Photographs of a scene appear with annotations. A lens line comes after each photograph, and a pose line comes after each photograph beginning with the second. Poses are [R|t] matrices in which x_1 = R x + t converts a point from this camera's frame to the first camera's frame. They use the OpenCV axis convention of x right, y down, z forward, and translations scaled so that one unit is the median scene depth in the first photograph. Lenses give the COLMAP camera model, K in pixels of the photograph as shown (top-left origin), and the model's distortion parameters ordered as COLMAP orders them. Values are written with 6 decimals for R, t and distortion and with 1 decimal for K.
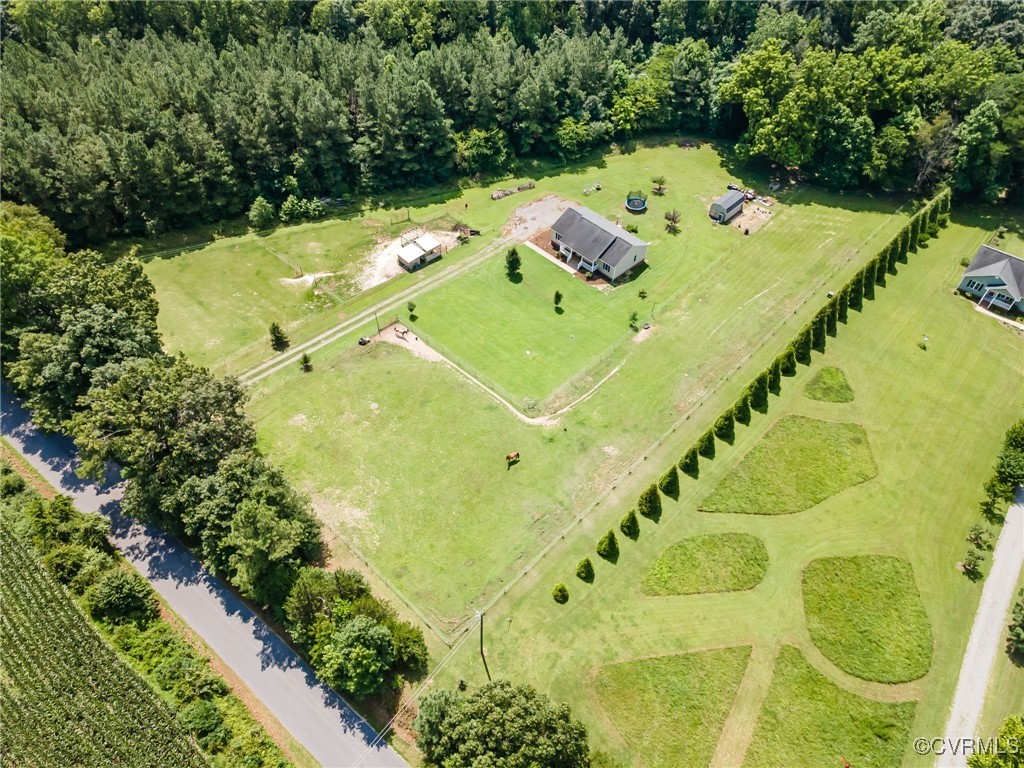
lens RADIAL K [[753.1, 0, 505.1], [0, 753.1, 381.2], [0, 0, 1]] dist [0.020942, 0.044724]
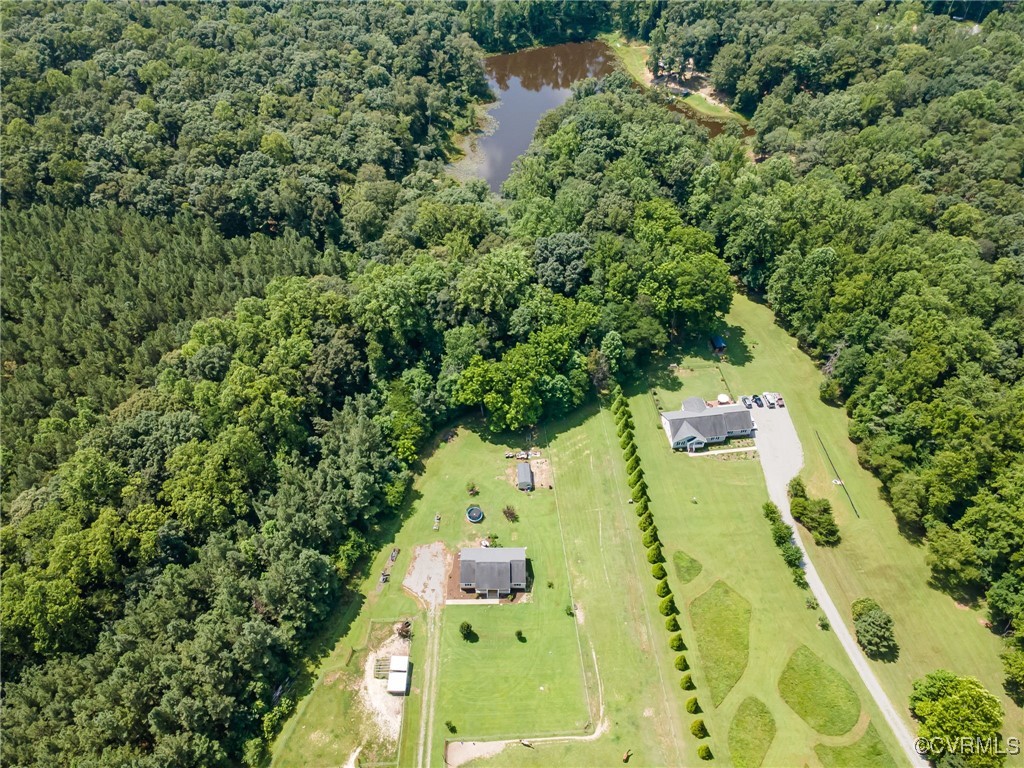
lens RADIAL K [[753.1, 0, 506.1], [0, 753.1, 386.6], [0, 0, 1]] dist [0.020942, 0.044724]
pose [[0.688048, -0.526399, 0.499493, -0.353761], [0.548982, 0.827731, 0.116100, -0.592234], [-0.474561, 0.194331, 0.858503, -0.200323]]
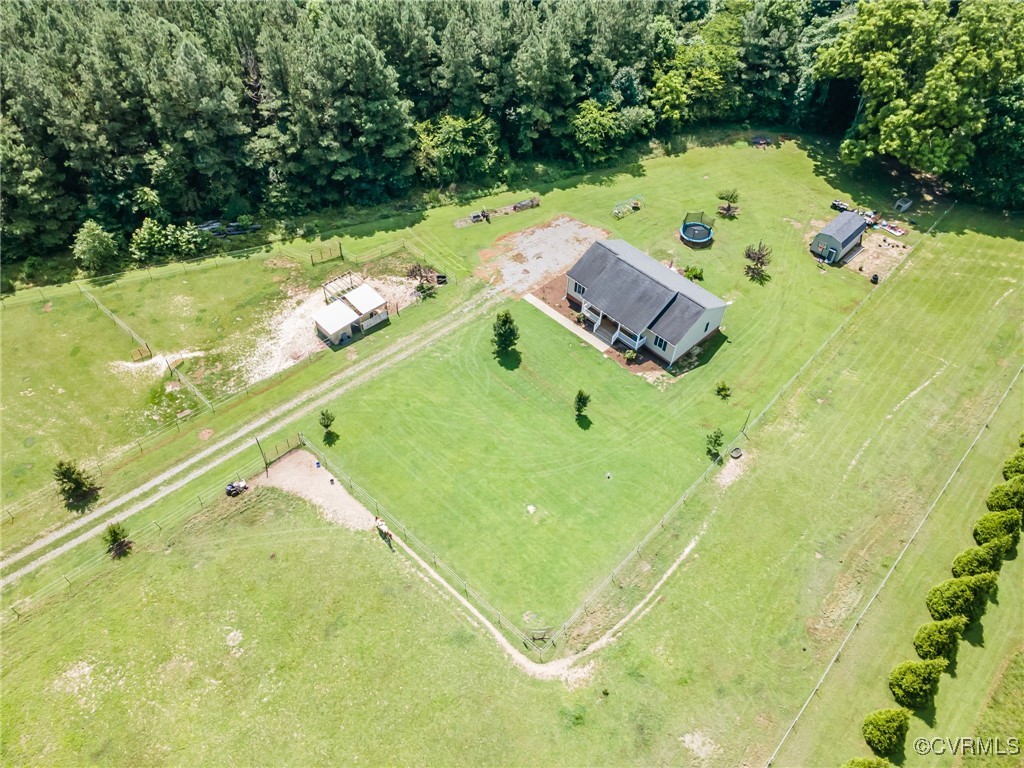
lens RADIAL K [[753.1, 0, 501.4], [0, 753.1, 382.0], [0, 0, 1]] dist [0.020942, 0.044724]
pose [[0.999986, 0.004318, 0.002938, 0.005692], [-0.004317, 0.999991, -0.000431, -0.116531], [-0.002940, 0.000419, 0.999996, 0.388999]]
